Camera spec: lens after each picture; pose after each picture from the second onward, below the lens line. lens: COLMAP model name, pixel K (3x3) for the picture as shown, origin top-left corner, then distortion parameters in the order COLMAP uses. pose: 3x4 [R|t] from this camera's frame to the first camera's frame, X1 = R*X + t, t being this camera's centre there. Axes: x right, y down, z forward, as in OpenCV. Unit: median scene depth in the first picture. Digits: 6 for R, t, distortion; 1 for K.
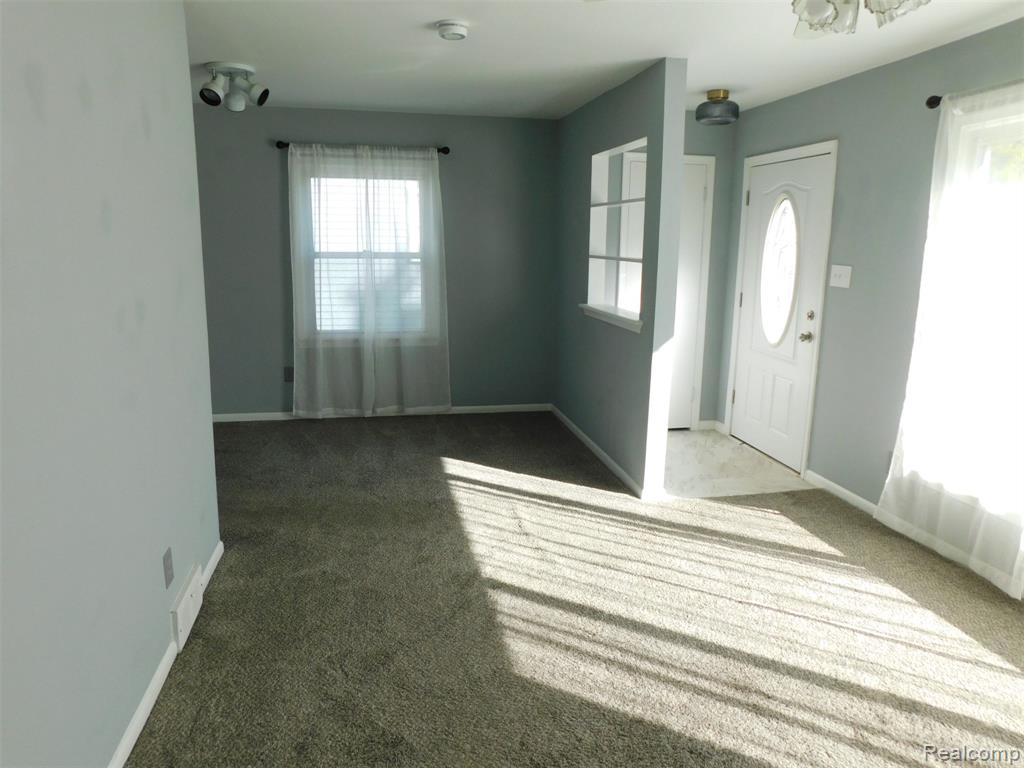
lens RADIAL K [[691.5, 0, 512.0], [0, 691.5, 384.0], [0, 0, 1]] dist [-0.114956, 0.099444]
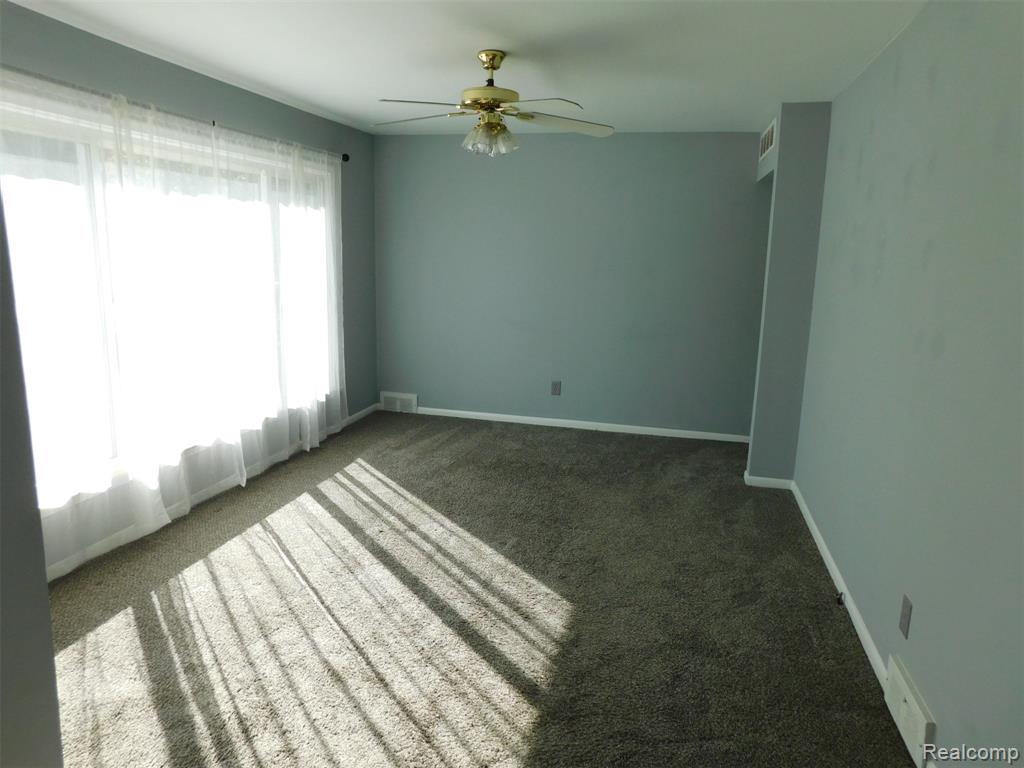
lens RADIAL K [[691.5, 0, 512.0], [0, 691.5, 384.0], [0, 0, 1]] dist [-0.114956, 0.099444]
pose [[-0.906932, -0.123901, 0.402646, -0.307194], [0.039225, 0.926785, 0.373539, -0.371105], [-0.419448, 0.354568, -0.835671, 1.714653]]
